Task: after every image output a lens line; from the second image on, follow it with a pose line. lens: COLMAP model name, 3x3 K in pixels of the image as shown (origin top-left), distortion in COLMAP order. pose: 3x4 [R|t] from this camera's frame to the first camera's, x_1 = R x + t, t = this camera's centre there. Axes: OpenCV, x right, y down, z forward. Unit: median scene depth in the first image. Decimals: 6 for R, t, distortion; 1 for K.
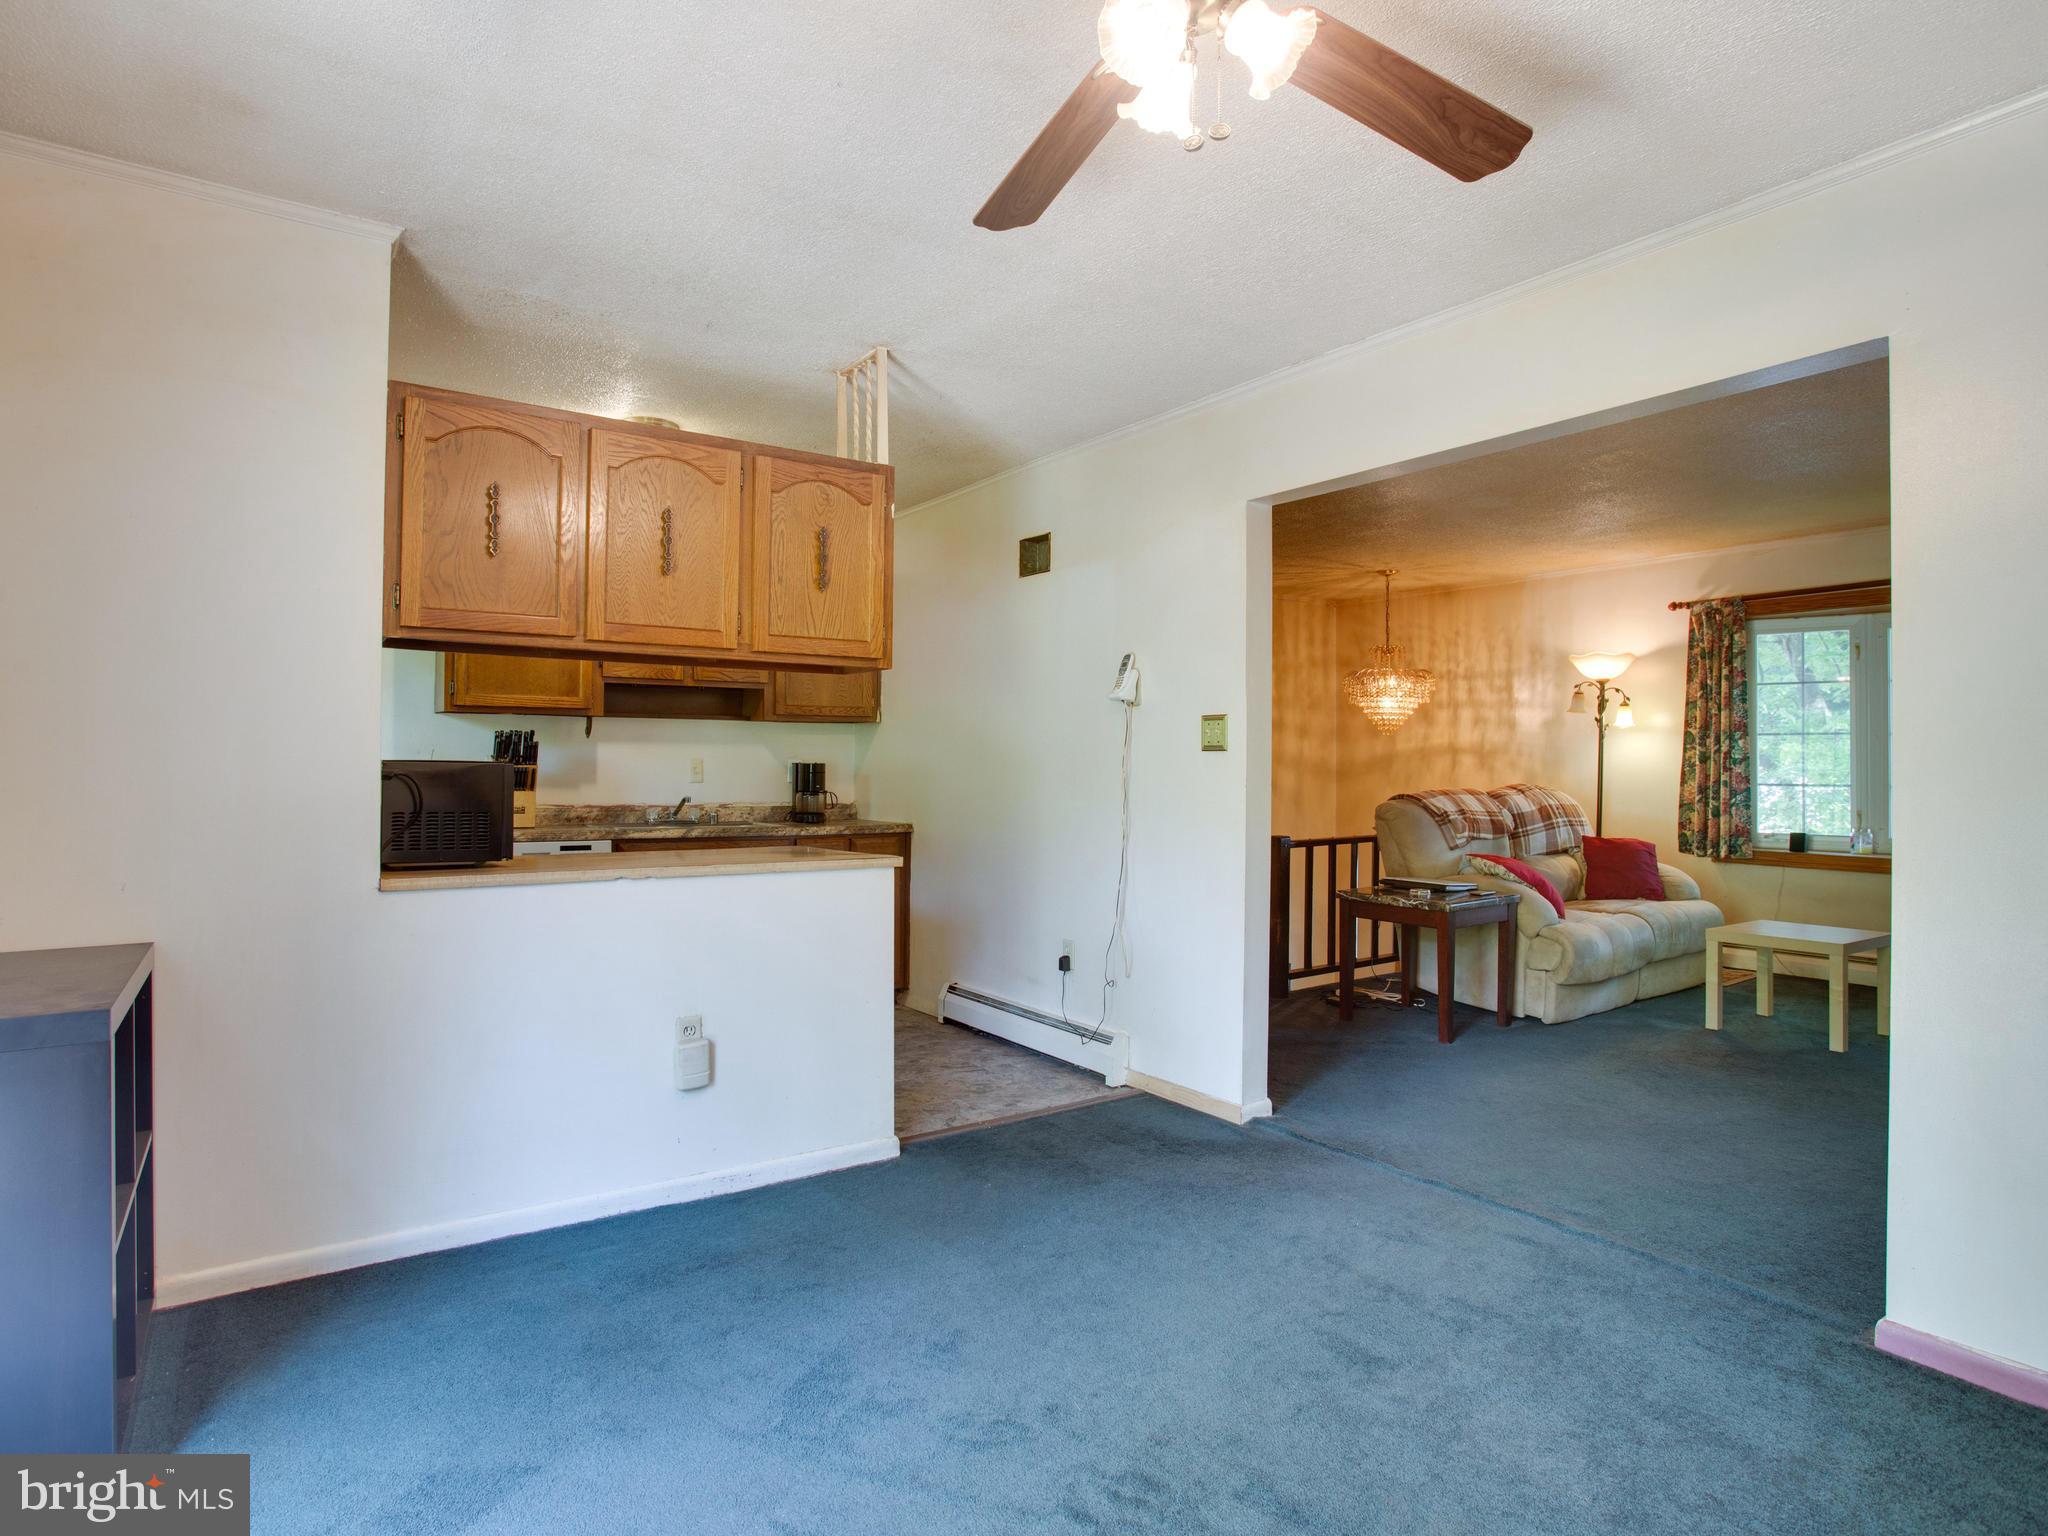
lens RADIAL K [[1111.2, 0, 1031.2], [0, 1111.2, 752.5], [0, 0, 1]] dist [-0.047231, 0.000686]
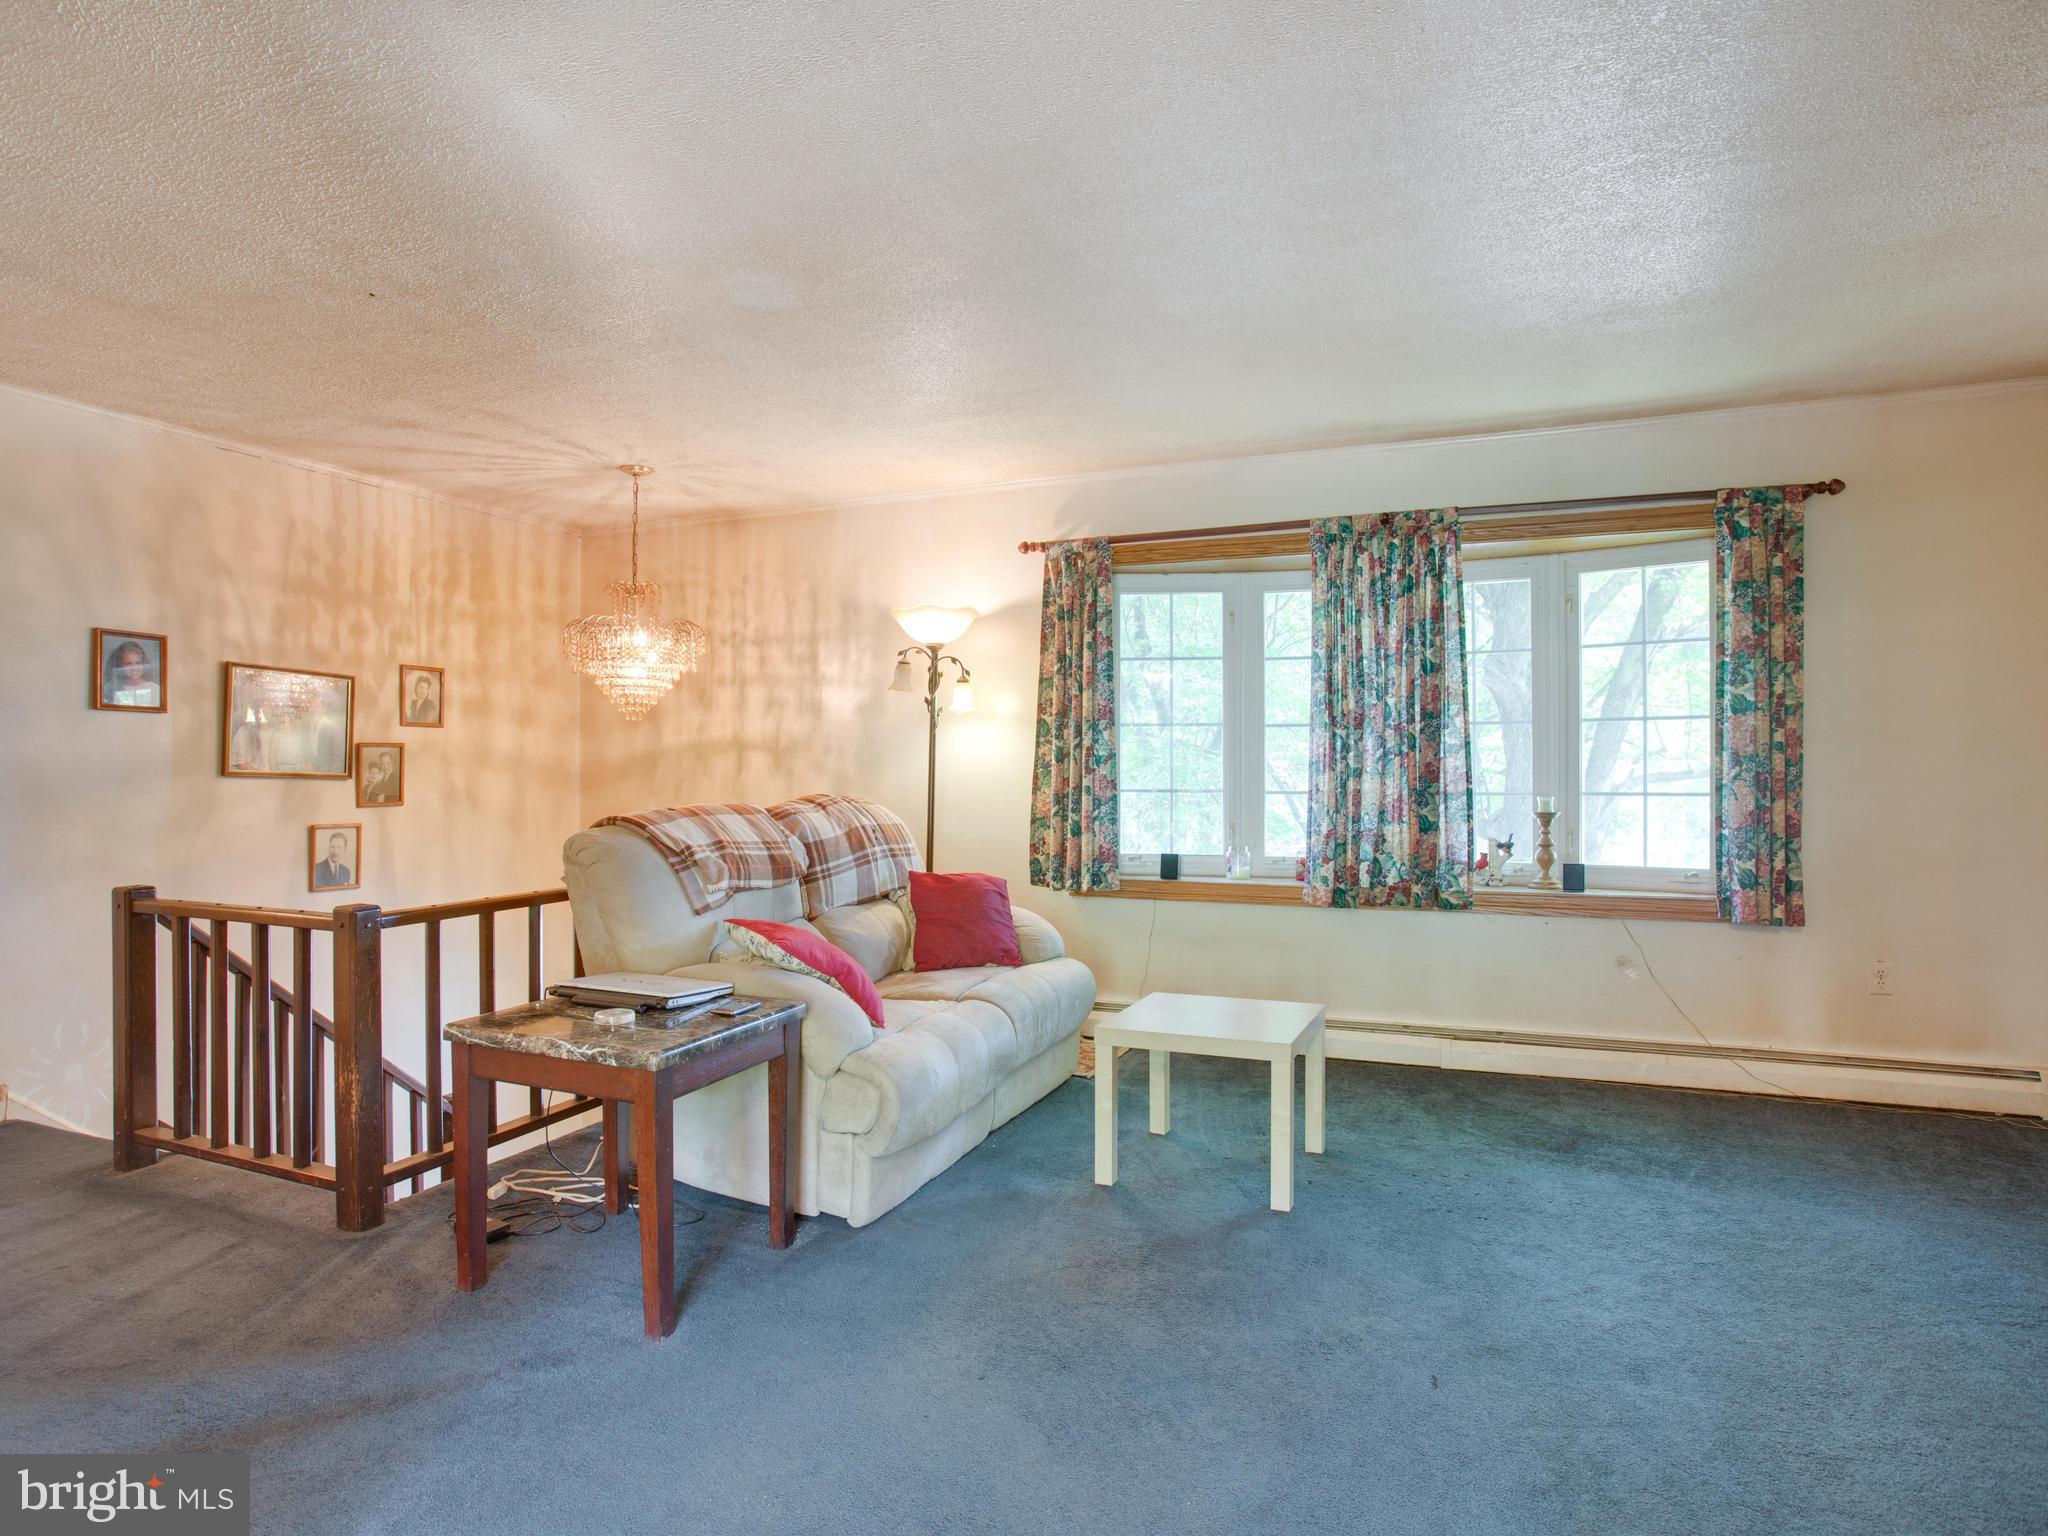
lens RADIAL K [[1162.0, 0, 1024.0], [0, 1162.0, 768.0], [0, 0, 1]] dist [-0.074747, 0.038787]
pose [[0.842923, -0.002050, 0.538031, 0.177624], [-0.002557, 0.999966, 0.007817, 0.007486], [-0.538029, -0.007965, 0.842889, 0.360064]]
